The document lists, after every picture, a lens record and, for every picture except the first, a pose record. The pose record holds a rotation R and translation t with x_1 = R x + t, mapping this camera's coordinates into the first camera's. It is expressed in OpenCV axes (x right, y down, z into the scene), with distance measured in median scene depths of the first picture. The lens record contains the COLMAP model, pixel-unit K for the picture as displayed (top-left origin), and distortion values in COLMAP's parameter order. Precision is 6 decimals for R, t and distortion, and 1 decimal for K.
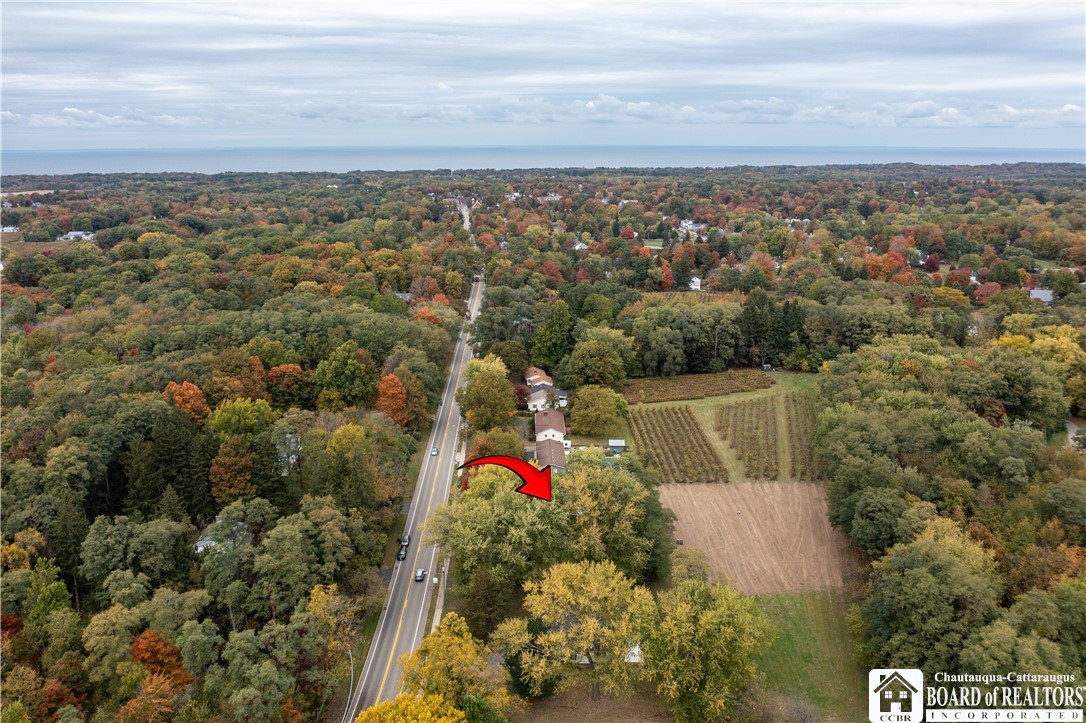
lens RADIAL K [[869.2, 0, 543.0], [0, 869.2, 361.5], [0, 0, 1]] dist [-0.037022, 0.003049]
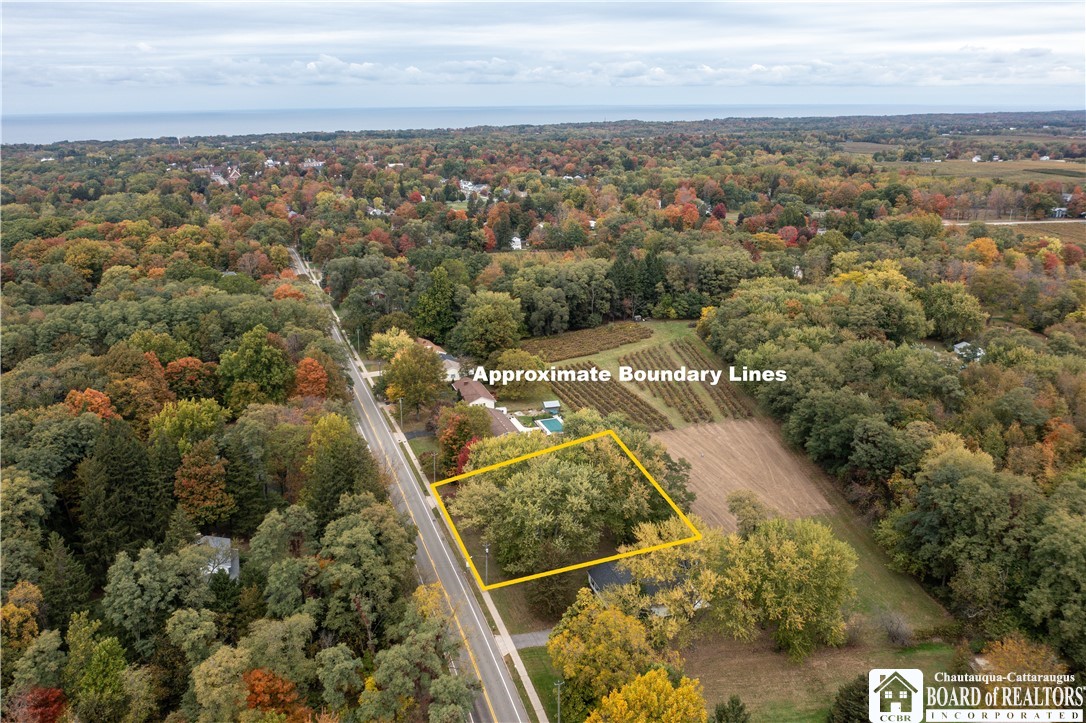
lens RADIAL K [[869.2, 0, 543.0], [0, 869.2, 361.5], [0, 0, 1]] dist [-0.037022, 0.003049]
pose [[0.950291, -0.096761, 0.295946, -0.163665], [0.084503, 0.994961, 0.053967, -0.007603], [-0.299677, -0.026276, 0.953679, 0.037324]]
